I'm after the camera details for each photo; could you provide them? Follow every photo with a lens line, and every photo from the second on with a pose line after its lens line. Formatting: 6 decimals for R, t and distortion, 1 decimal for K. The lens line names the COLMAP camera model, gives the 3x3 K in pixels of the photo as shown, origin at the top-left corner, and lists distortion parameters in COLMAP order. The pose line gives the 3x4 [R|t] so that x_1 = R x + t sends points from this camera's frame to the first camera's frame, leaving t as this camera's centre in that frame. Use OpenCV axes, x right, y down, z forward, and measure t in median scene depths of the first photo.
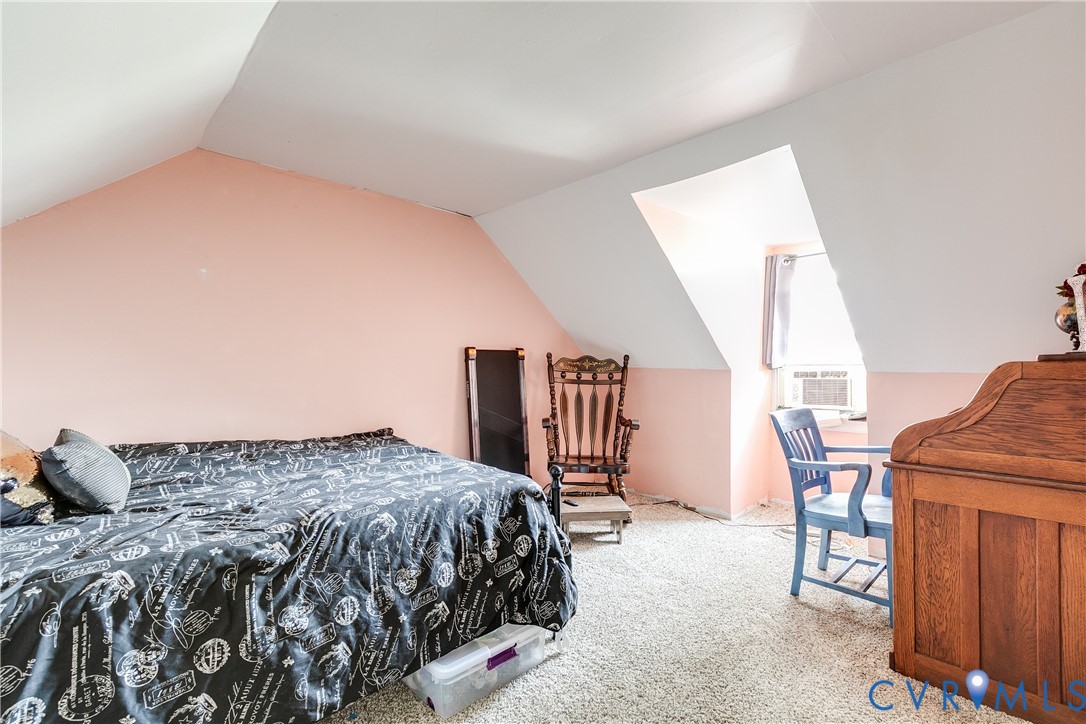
lens RADIAL K [[503.5, 0, 548.2], [0, 503.5, 363.0], [0, 0, 1]] dist [0.006560, -0.001957]
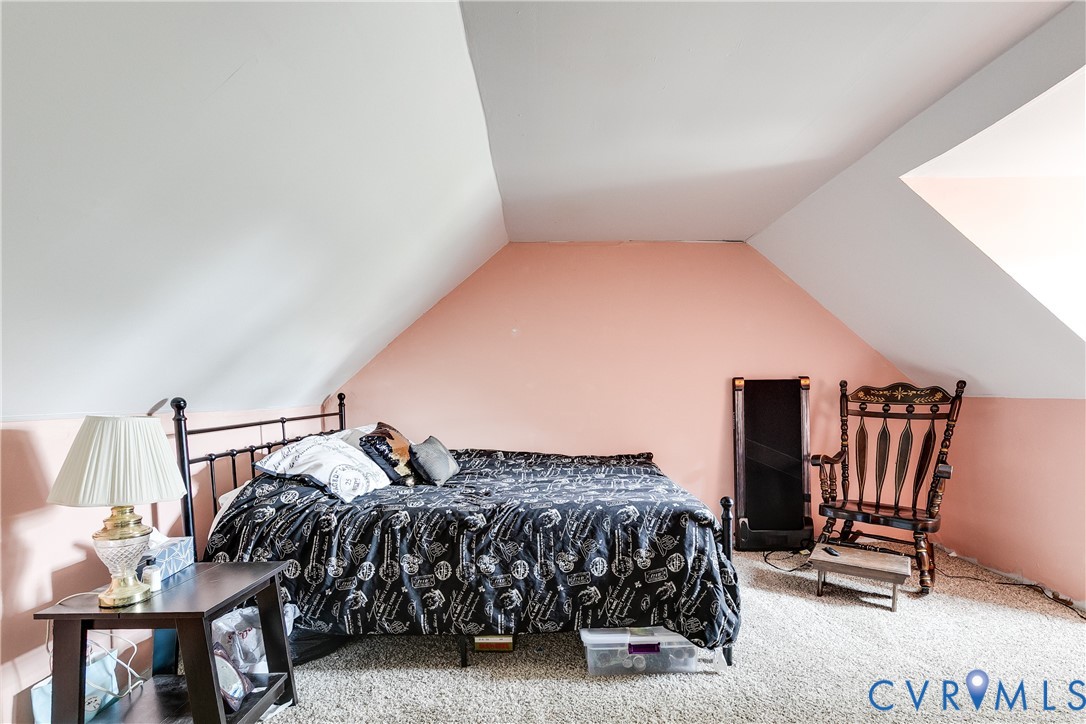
lens RADIAL K [[503.5, 0, 524.6], [0, 503.5, 429.8], [0, 0, 1]] dist [0.006560, -0.001957]
pose [[0.717294, 0.038619, -0.695700, 0.475181], [0.011466, 0.997673, 0.067203, -0.001398], [0.696676, -0.056182, 0.715182, 0.005249]]
